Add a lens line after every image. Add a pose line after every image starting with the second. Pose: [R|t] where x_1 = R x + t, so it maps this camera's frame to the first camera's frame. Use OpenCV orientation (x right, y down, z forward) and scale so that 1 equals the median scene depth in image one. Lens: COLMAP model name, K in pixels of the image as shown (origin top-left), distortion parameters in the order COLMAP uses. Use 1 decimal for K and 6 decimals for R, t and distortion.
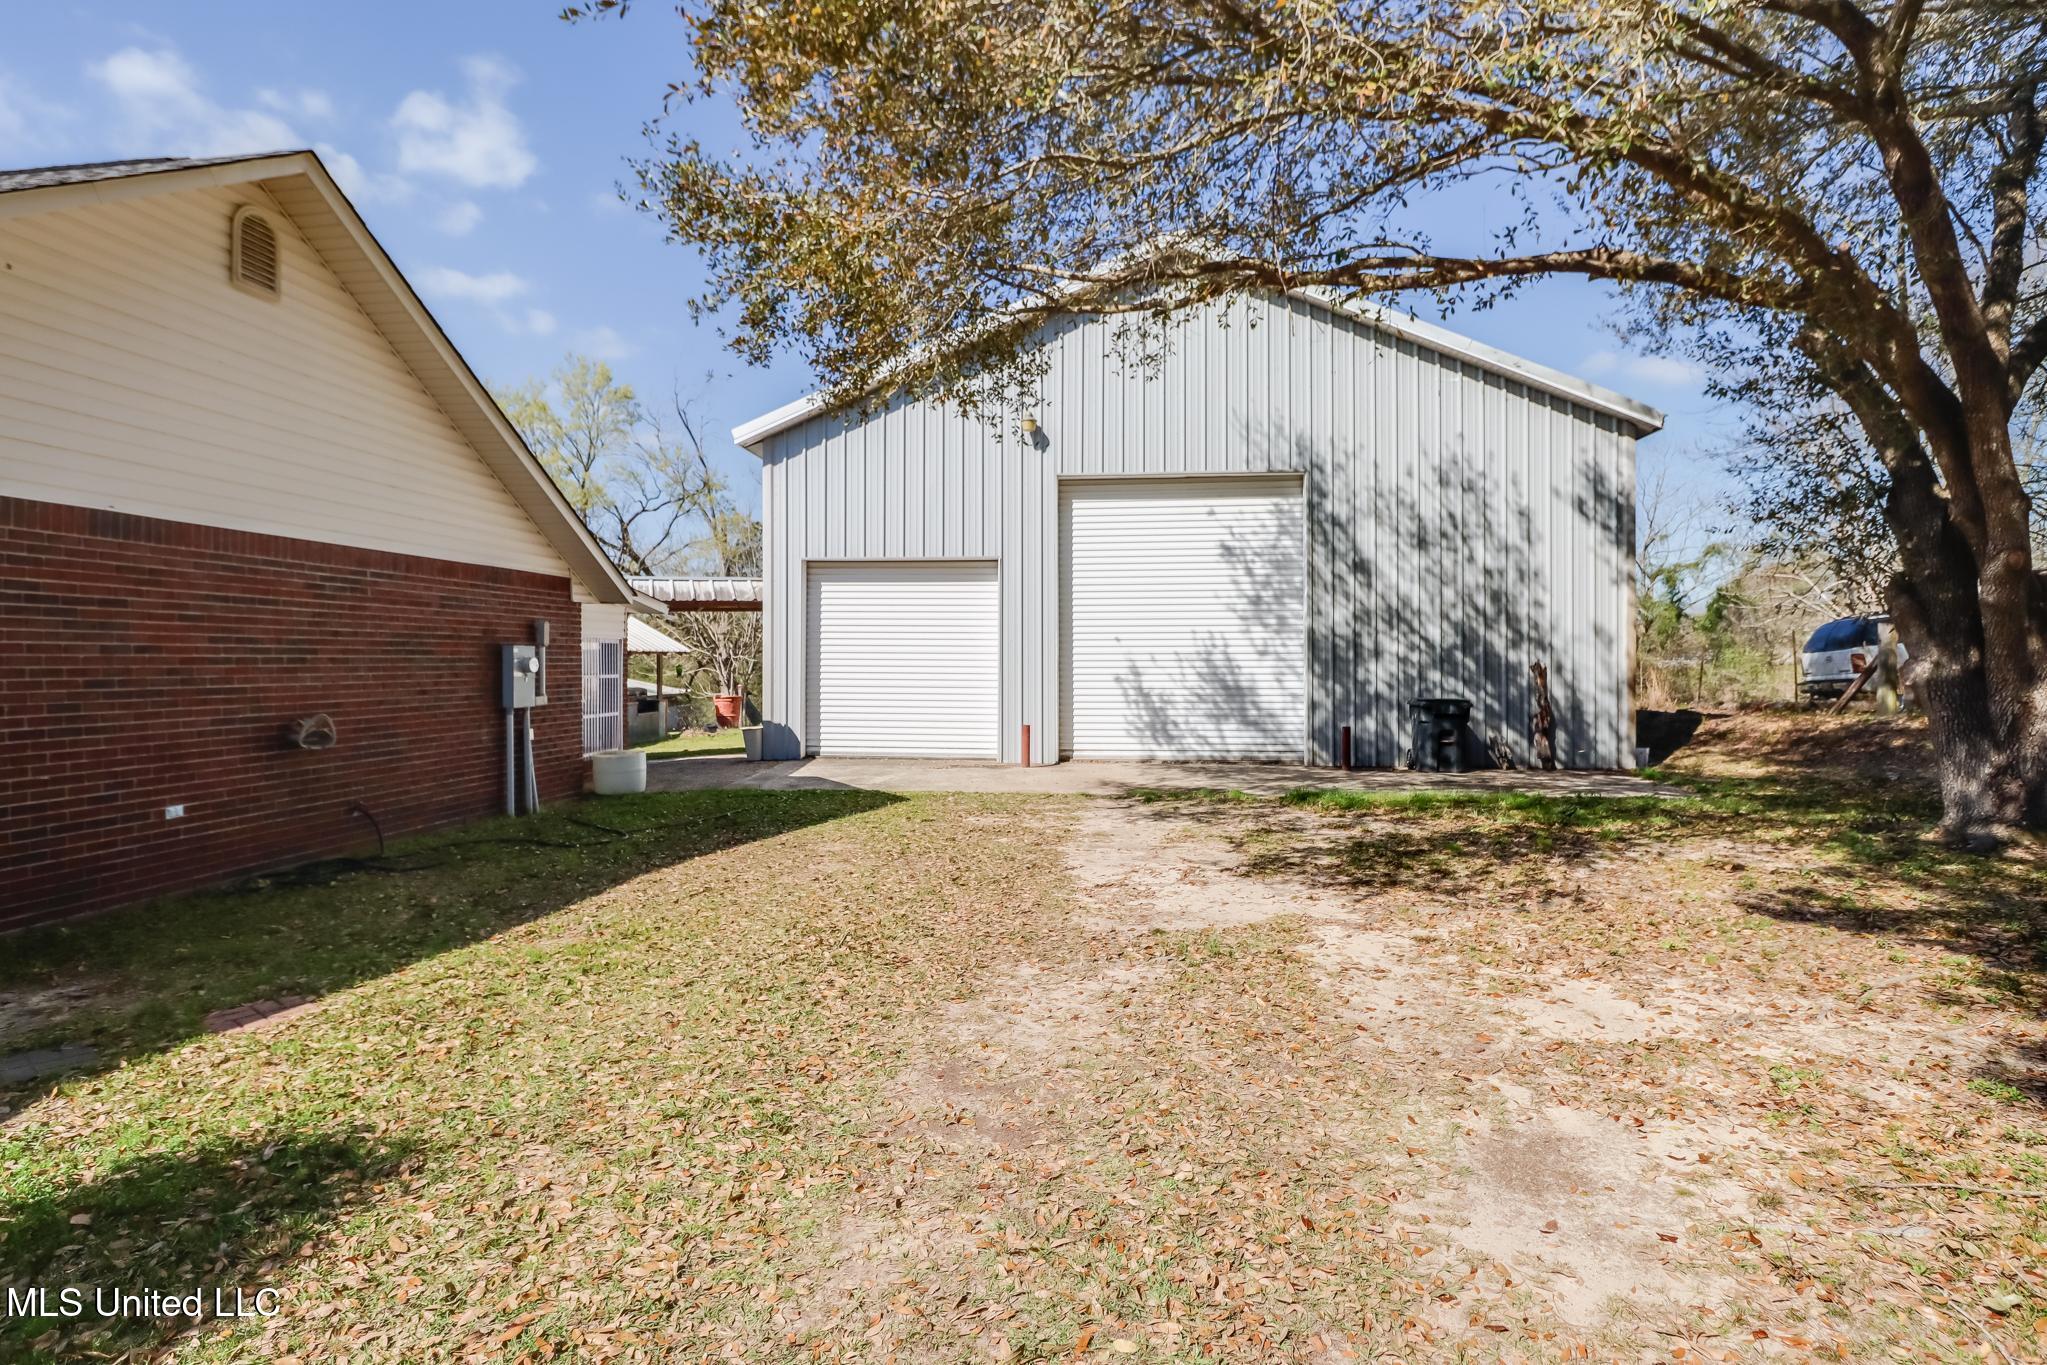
lens RADIAL K [[1051.3, 0, 1028.0], [0, 1051.3, 654.1], [0, 0, 1]] dist [-0.004489, -0.001258]
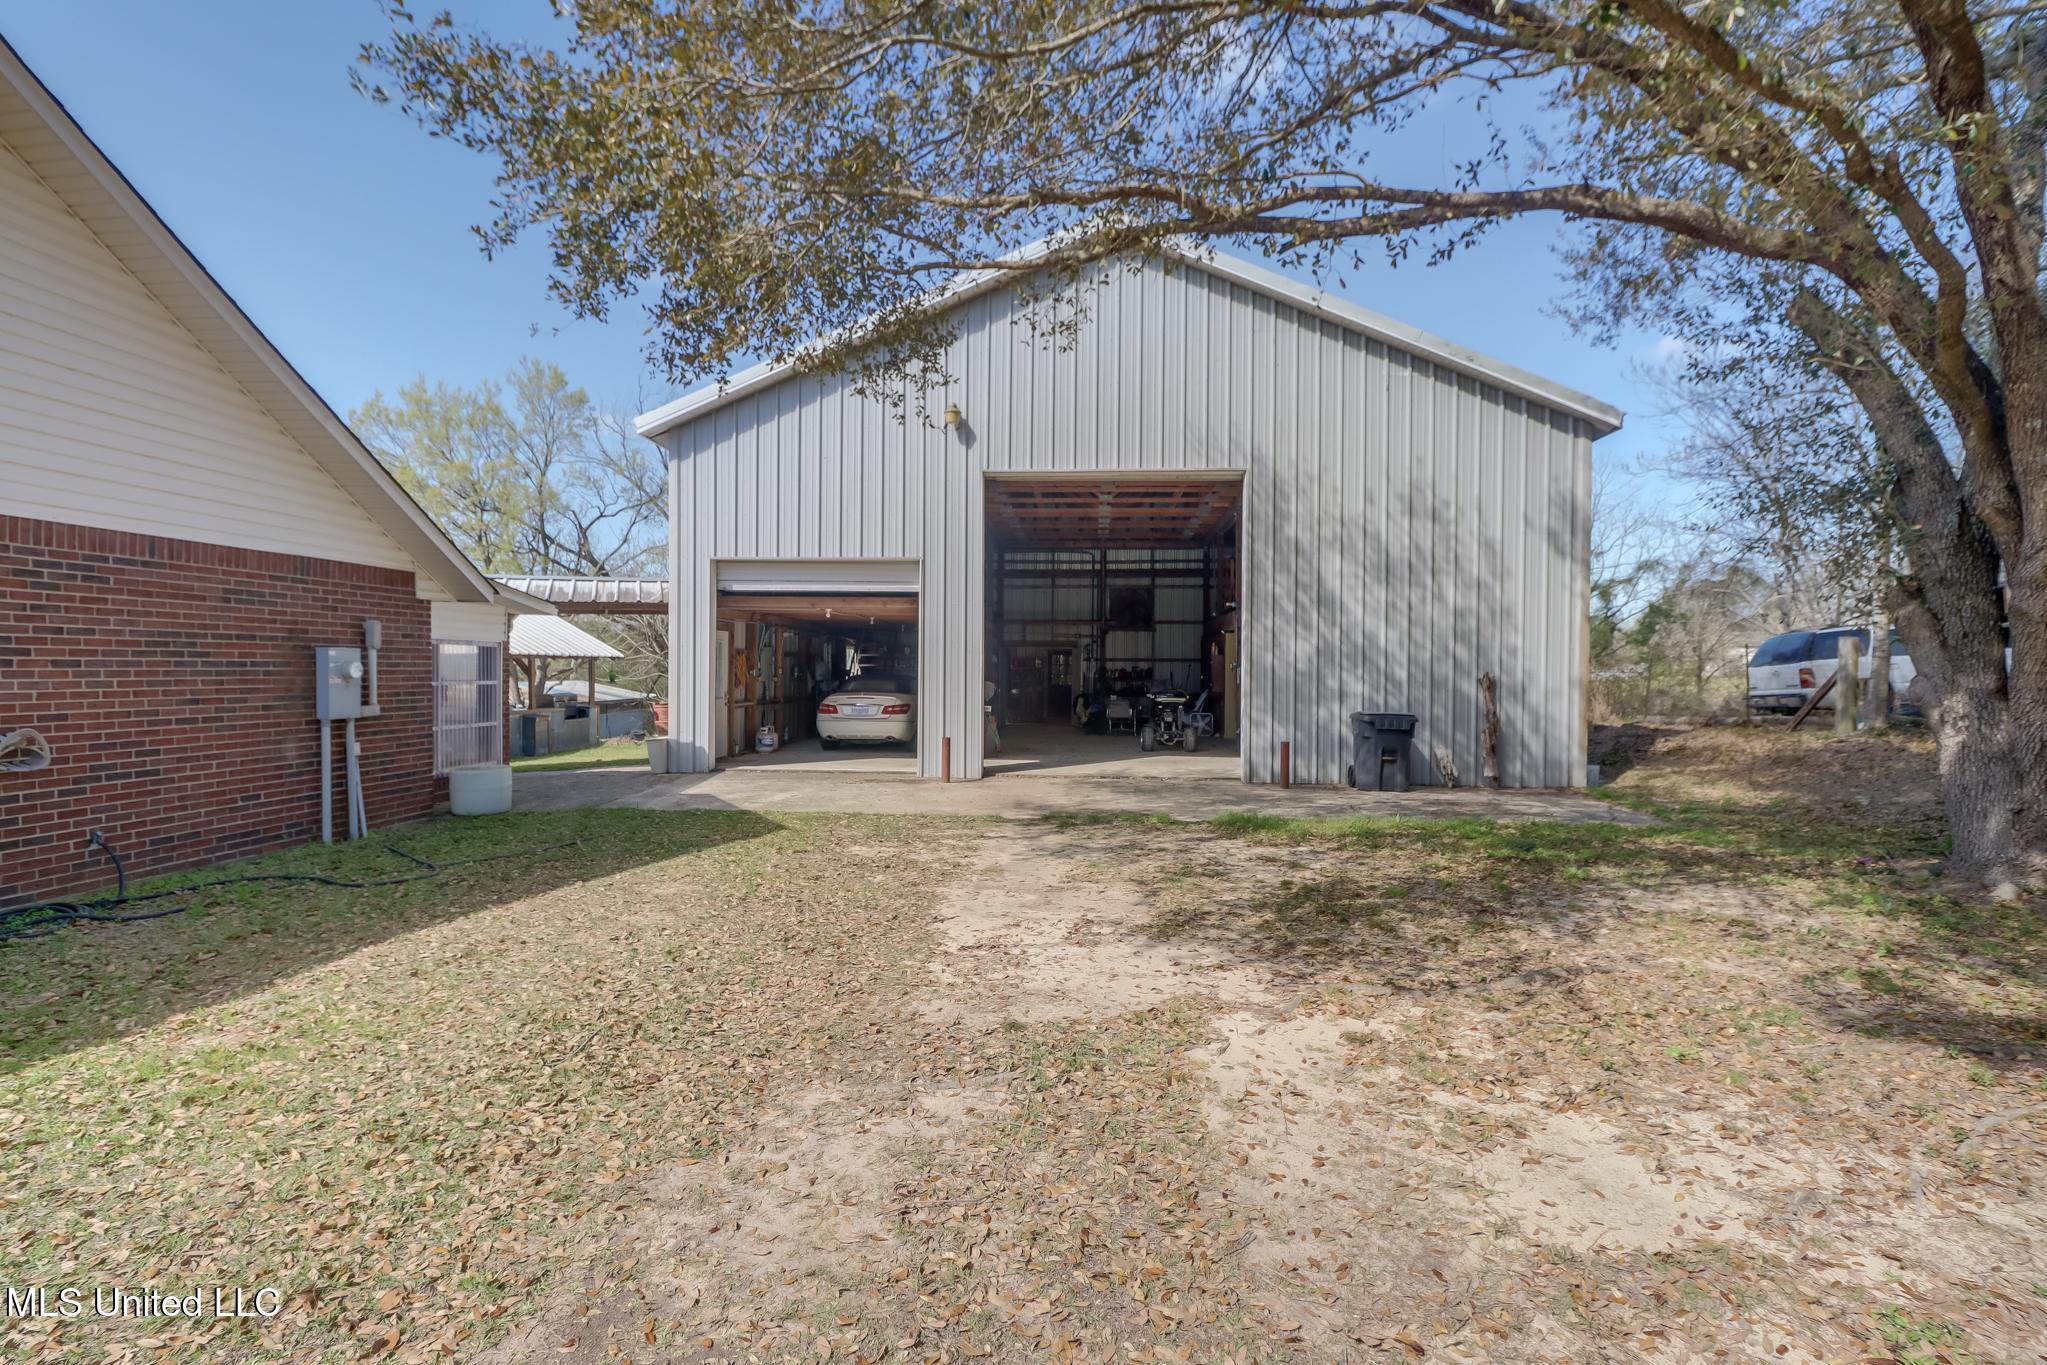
lens RADIAL K [[990.1, 0, 1023.5], [0, 990.1, 682.5], [0, 0, 1]] dist [-0.013544, -0.000407]
pose [[0.999710, 0.006992, 0.023065, 0.046672], [-0.007475, 0.999753, 0.020923, -0.000365], [-0.022913, -0.021089, 0.999515, 0.118344]]
